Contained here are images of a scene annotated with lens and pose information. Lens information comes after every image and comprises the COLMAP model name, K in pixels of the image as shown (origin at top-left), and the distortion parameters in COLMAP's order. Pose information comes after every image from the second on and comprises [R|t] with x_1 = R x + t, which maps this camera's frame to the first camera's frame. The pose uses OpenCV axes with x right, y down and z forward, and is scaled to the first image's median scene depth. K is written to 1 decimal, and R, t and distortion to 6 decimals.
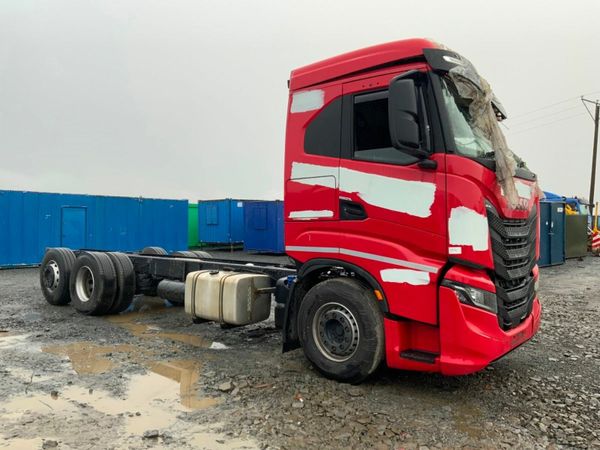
lens RADIAL K [[493.9, 0, 299.7], [0, 493.9, 225.2], [0, 0, 1]] dist [0.024050, -0.018436]
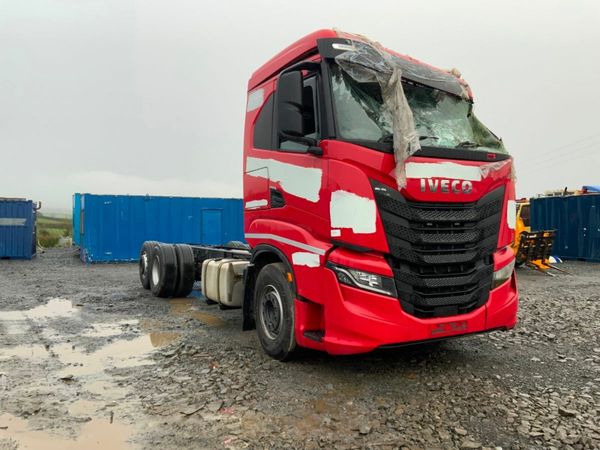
lens RADIAL K [[493.9, 0, 299.4], [0, 493.9, 225.9], [0, 0, 1]] dist [0.024050, -0.018436]
pose [[0.937613, -0.012790, -0.347445, 0.561762], [0.012633, 0.999917, -0.002717, 0.035460], [0.347451, -0.001842, 0.937696, 0.013323]]
